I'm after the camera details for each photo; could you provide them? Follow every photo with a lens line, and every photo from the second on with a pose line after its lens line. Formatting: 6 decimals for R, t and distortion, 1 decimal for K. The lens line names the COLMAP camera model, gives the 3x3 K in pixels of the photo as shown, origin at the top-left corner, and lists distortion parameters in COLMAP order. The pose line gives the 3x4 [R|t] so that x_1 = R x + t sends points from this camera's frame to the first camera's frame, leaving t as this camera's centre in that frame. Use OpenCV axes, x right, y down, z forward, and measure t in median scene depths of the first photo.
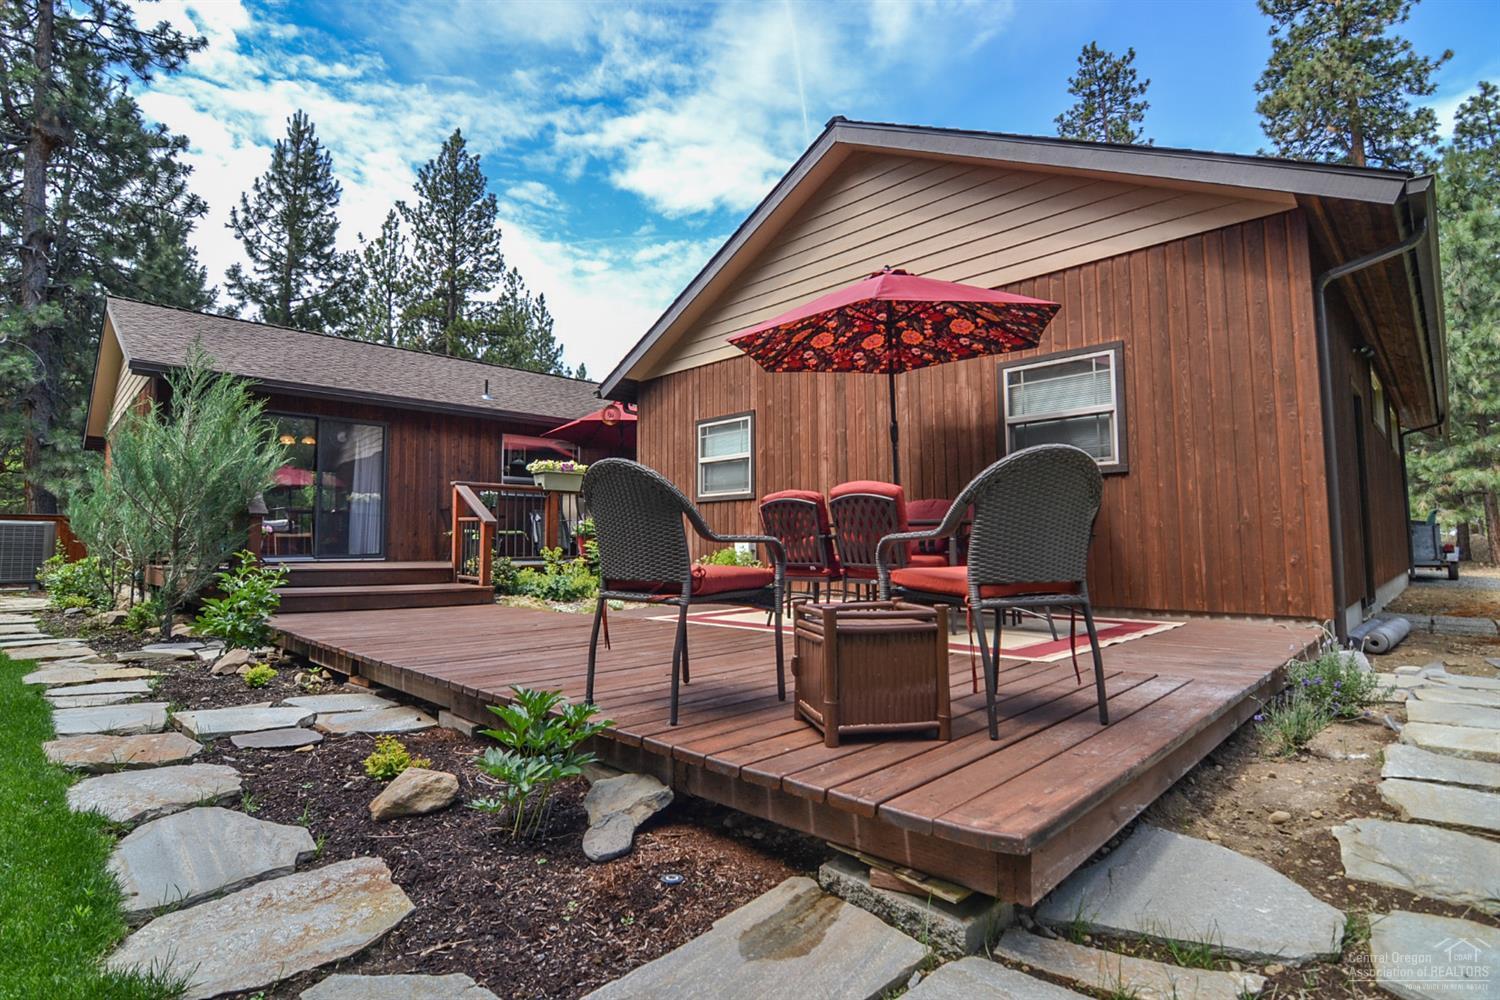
lens RADIAL K [[732.6, 0, 743.4], [0, 732.6, 497.2], [0, 0, 1]] dist [-0.012364, -0.007791]
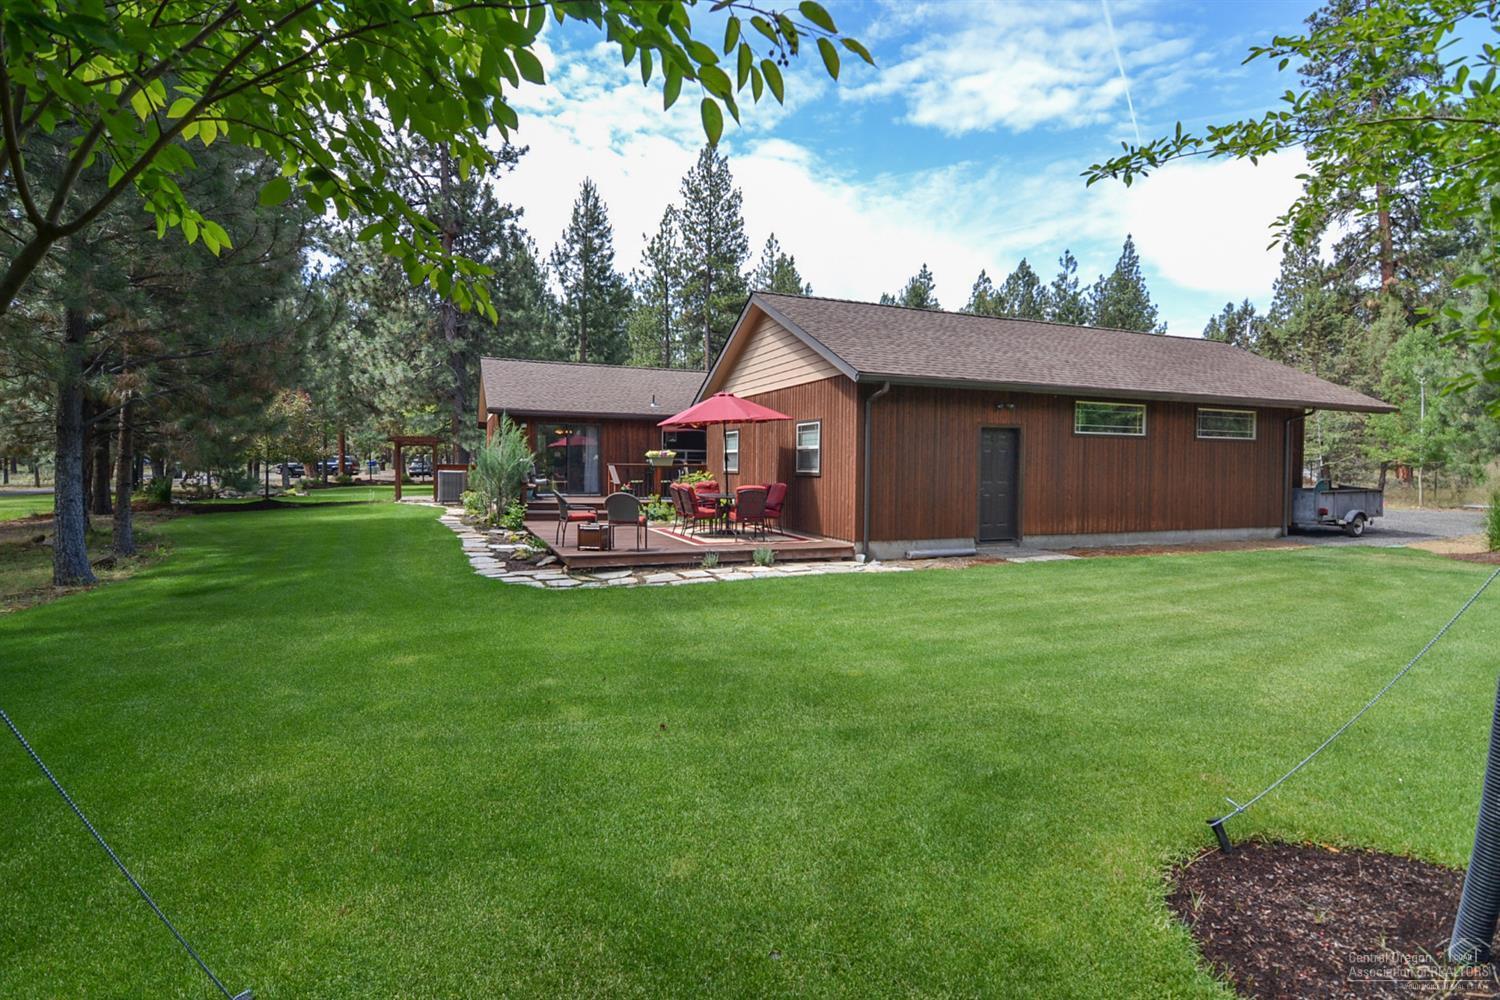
lens RADIAL K [[732.6, 0, 754.8], [0, 732.6, 498.7], [0, 0, 1]] dist [-0.012364, -0.007791]
pose [[0.922799, 0.032670, -0.383893, 0.285589], [0.010436, 0.993913, 0.109670, -0.051060], [0.385140, -0.105210, 0.916842, -0.284224]]
